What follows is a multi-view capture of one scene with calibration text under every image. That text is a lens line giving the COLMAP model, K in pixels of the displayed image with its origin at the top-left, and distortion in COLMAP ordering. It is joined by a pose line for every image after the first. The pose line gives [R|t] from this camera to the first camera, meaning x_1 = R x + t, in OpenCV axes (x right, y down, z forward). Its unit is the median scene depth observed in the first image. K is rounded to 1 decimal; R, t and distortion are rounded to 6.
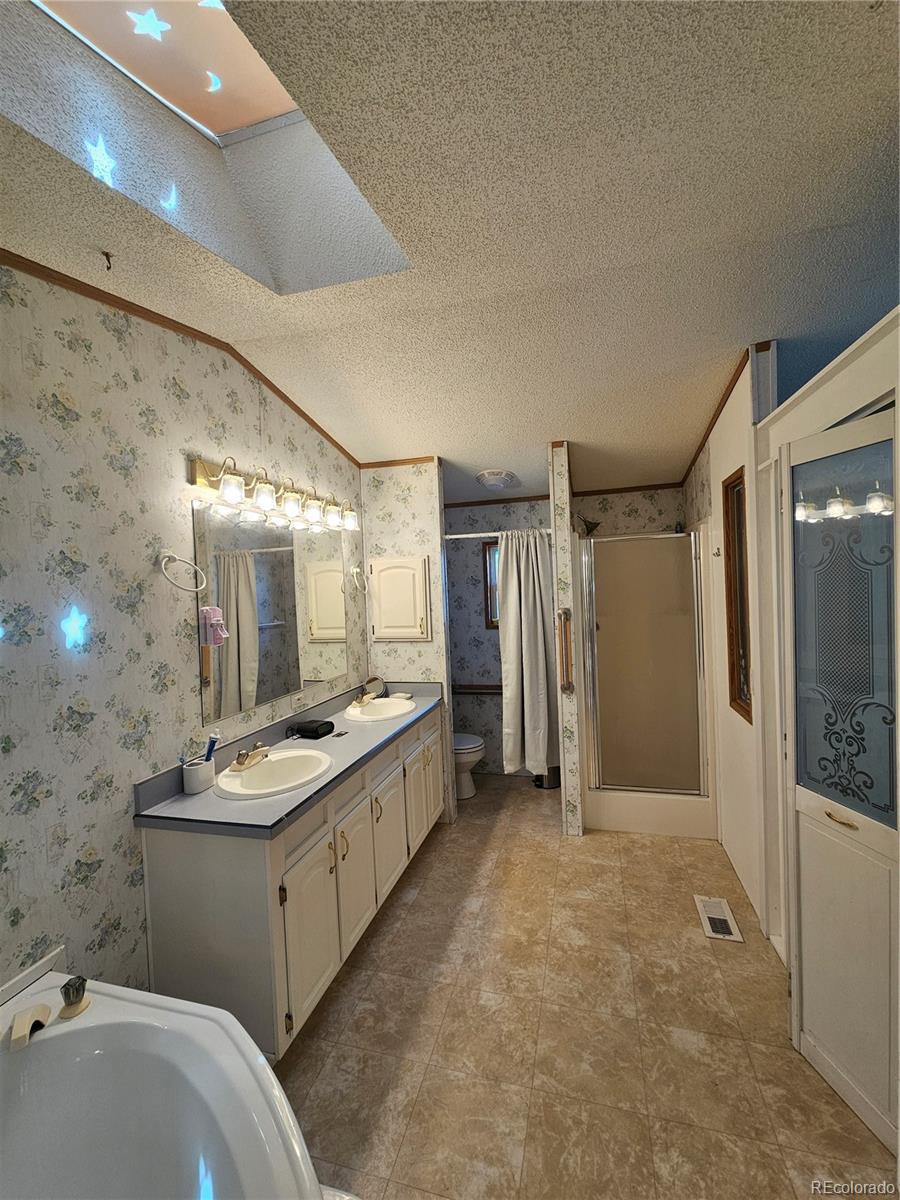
lens RADIAL K [[497.6, 0, 453.2], [0, 497.6, 597.0], [0, 0, 1]] dist [0.002055, -0.000145]
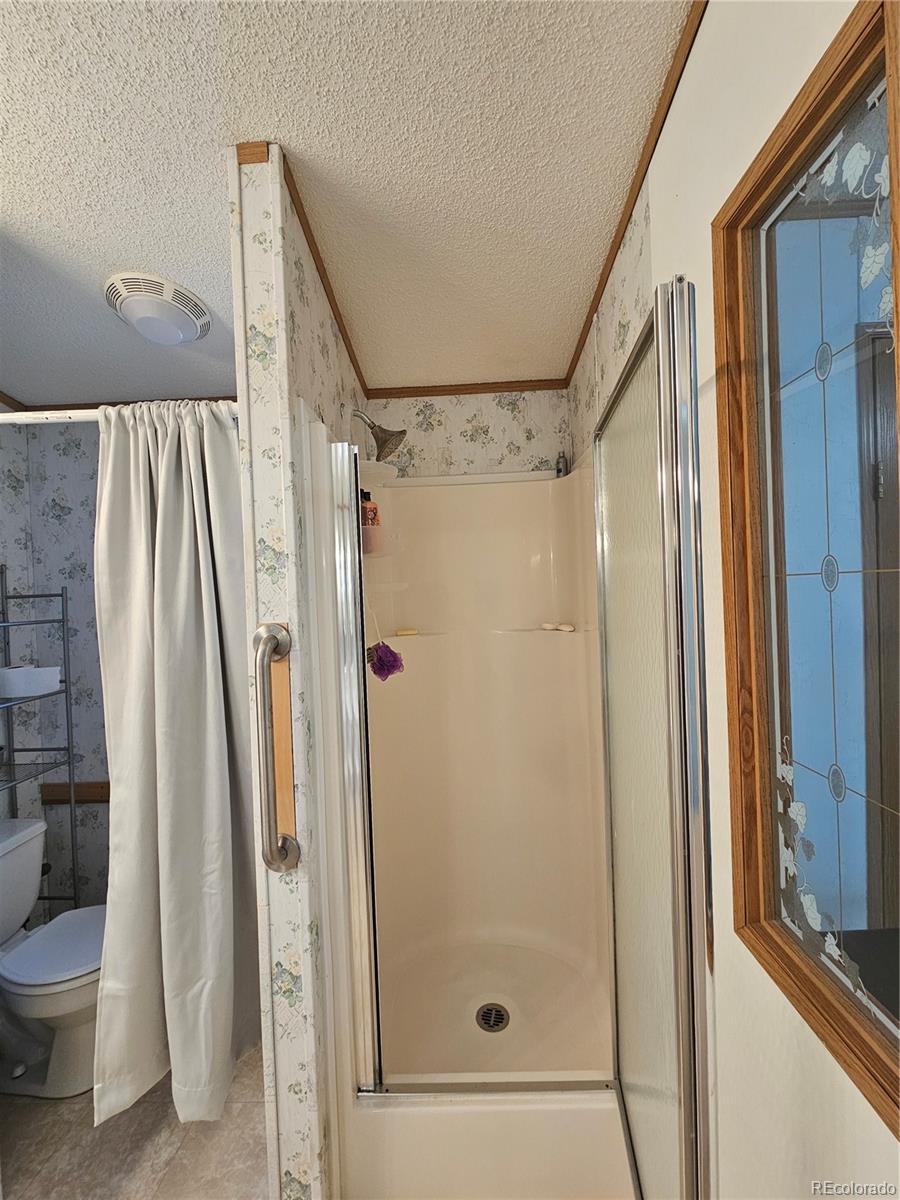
lens RADIAL K [[497.6, 0, 452.3], [0, 497.6, 599.2], [0, 0, 1]] dist [0.002055, -0.000145]
pose [[0.970699, -0.000700, 0.240299, 0.248609], [0.001829, 0.999988, -0.004473, 0.006398], [-0.240293, 0.004782, 0.970689, 0.600814]]
